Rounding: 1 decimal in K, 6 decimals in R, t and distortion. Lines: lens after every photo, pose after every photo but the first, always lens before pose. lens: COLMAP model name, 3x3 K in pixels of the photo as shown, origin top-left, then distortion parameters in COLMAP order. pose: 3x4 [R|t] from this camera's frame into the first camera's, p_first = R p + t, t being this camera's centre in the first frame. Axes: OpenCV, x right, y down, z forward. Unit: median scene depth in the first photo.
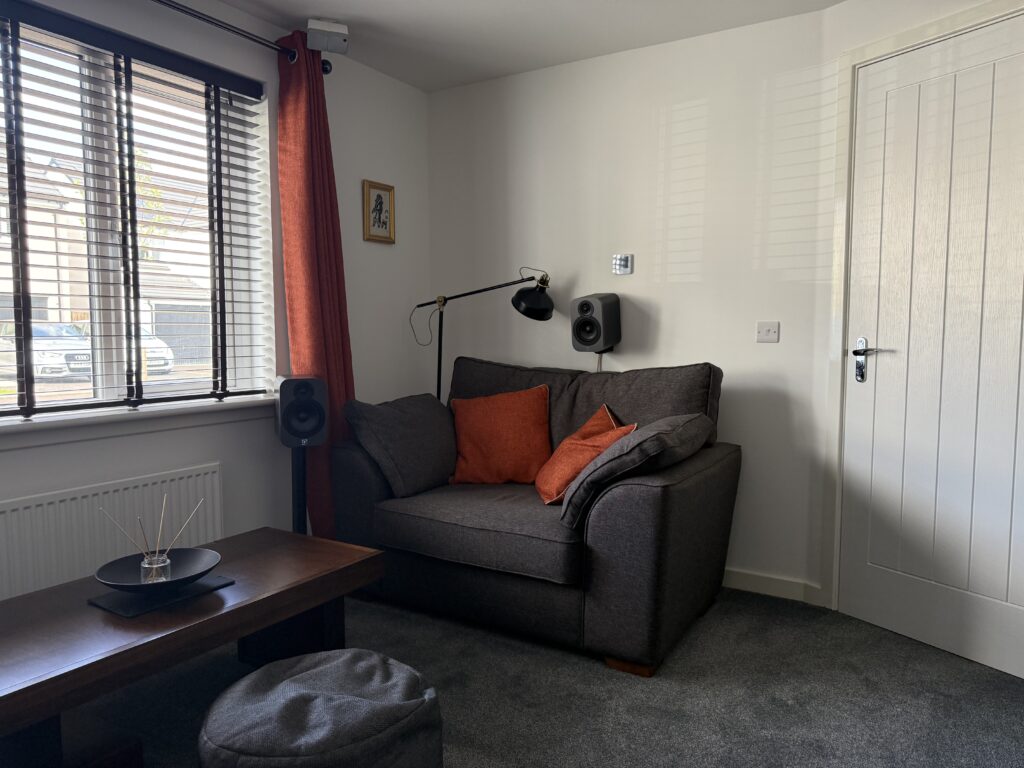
lens RADIAL K [[799.3, 0, 512.0], [0, 799.3, 384.0], [0, 0, 1]] dist [-0.008024, -0.005776]
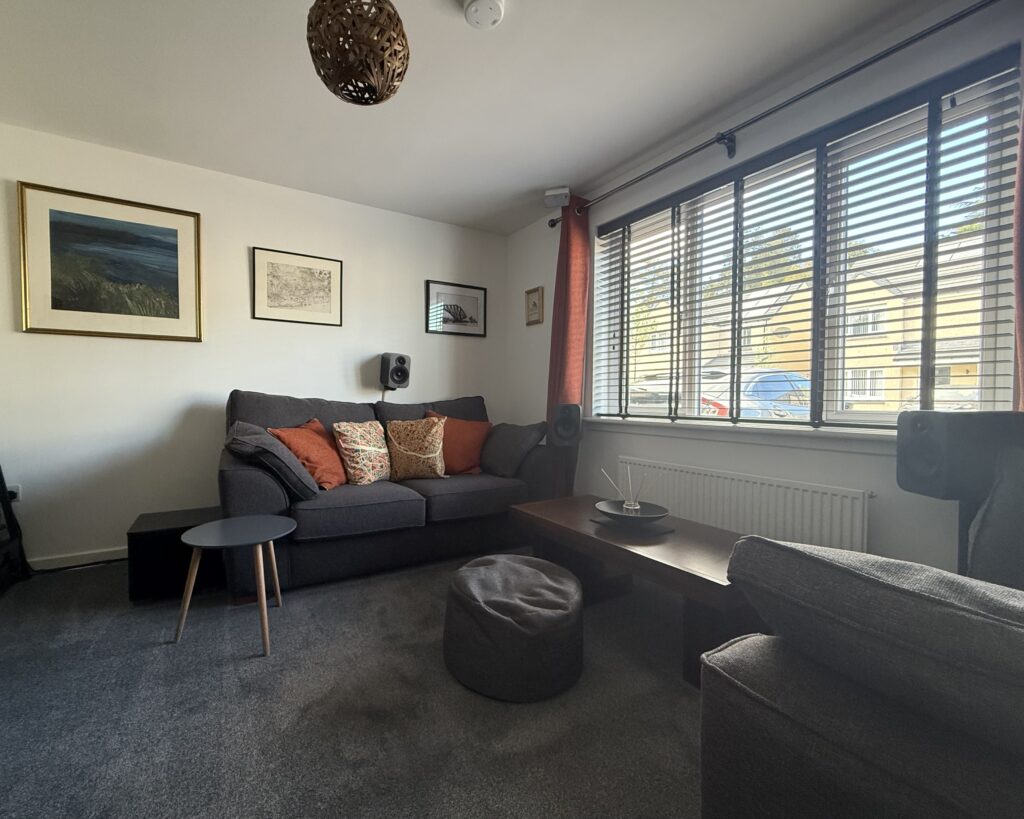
lens RADIAL K [[454.6, 0, 512.0], [0, 454.6, 409.5], [0, 0, 1]] dist [-0.000303, -0.000014]
pose [[-0.457370, 0.064104, -0.886963, 0.518125], [-0.018888, 0.996473, 0.081758, -0.065108], [0.889076, 0.054146, -0.454546, 1.125185]]
